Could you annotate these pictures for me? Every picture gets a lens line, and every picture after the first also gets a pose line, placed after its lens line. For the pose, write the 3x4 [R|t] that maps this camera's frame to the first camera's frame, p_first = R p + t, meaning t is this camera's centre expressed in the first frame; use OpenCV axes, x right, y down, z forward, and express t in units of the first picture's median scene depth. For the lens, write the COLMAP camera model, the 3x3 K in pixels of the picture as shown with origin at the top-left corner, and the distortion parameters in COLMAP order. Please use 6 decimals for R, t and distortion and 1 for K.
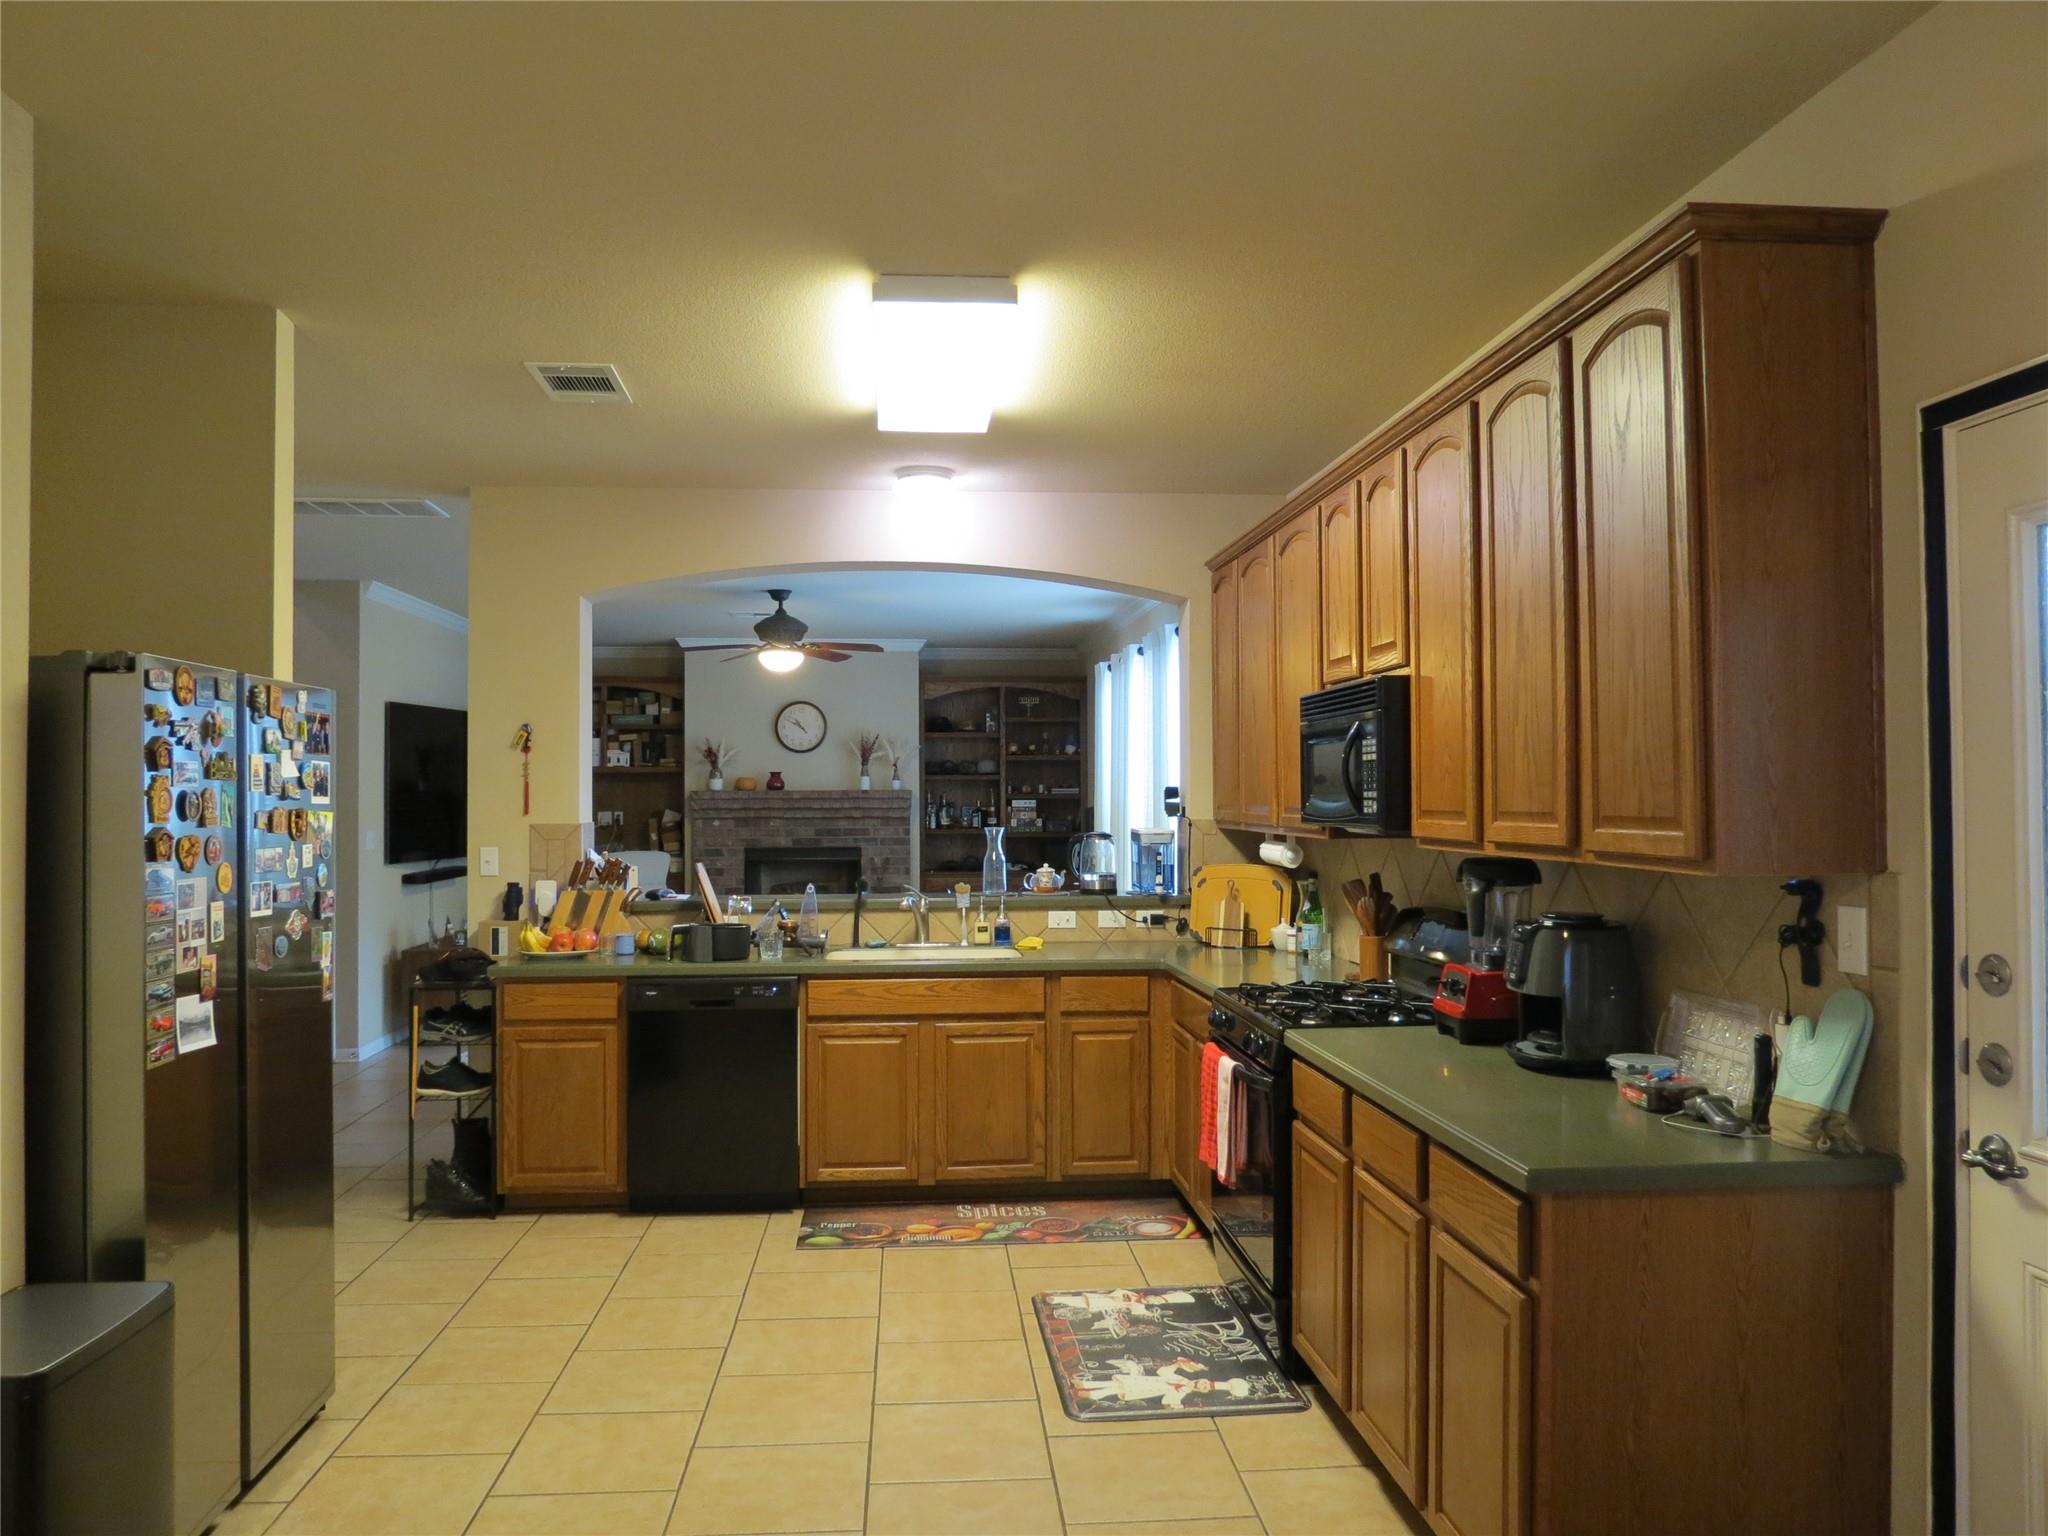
lens RADIAL K [[1457.5, 0, 1022.2], [0, 1457.5, 772.6], [0, 0, 1]] dist [-0.056610, 0.033463]
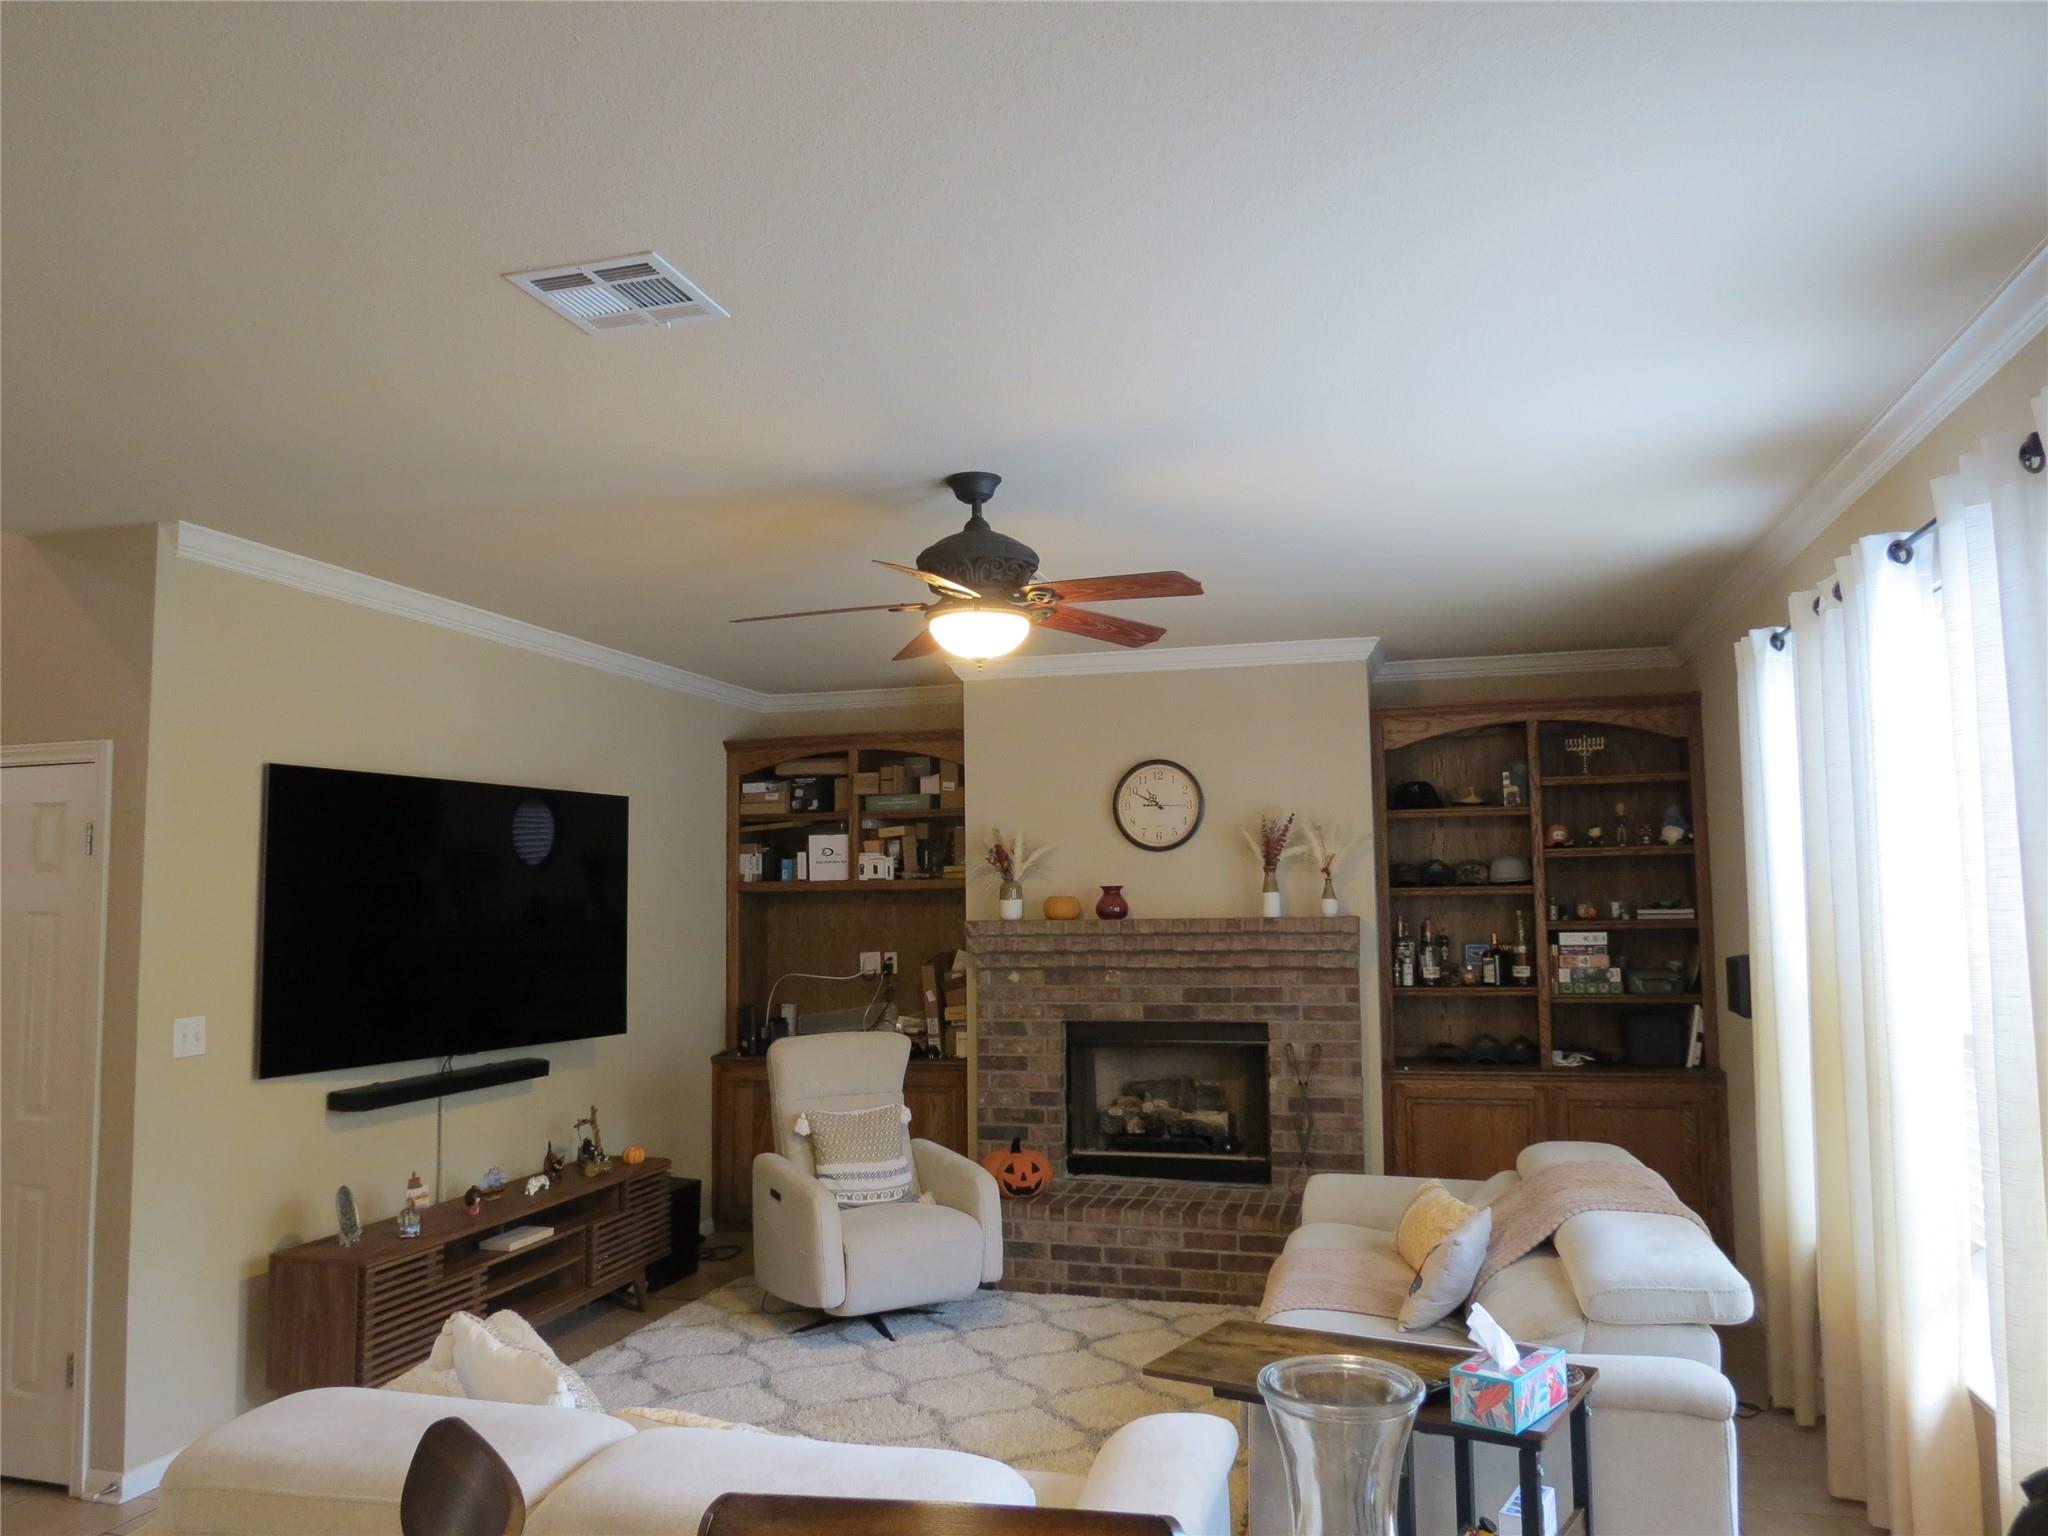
lens RADIAL K [[1457.5, 0, 1020.4], [0, 1457.5, 768.5], [0, 0, 1]] dist [-0.056610, 0.033463]
pose [[0.933298, -0.040775, -0.356781, 0.000256], [0.013768, 0.996865, -0.077912, -0.002380], [0.358839, 0.067803, 0.930933, 0.453937]]
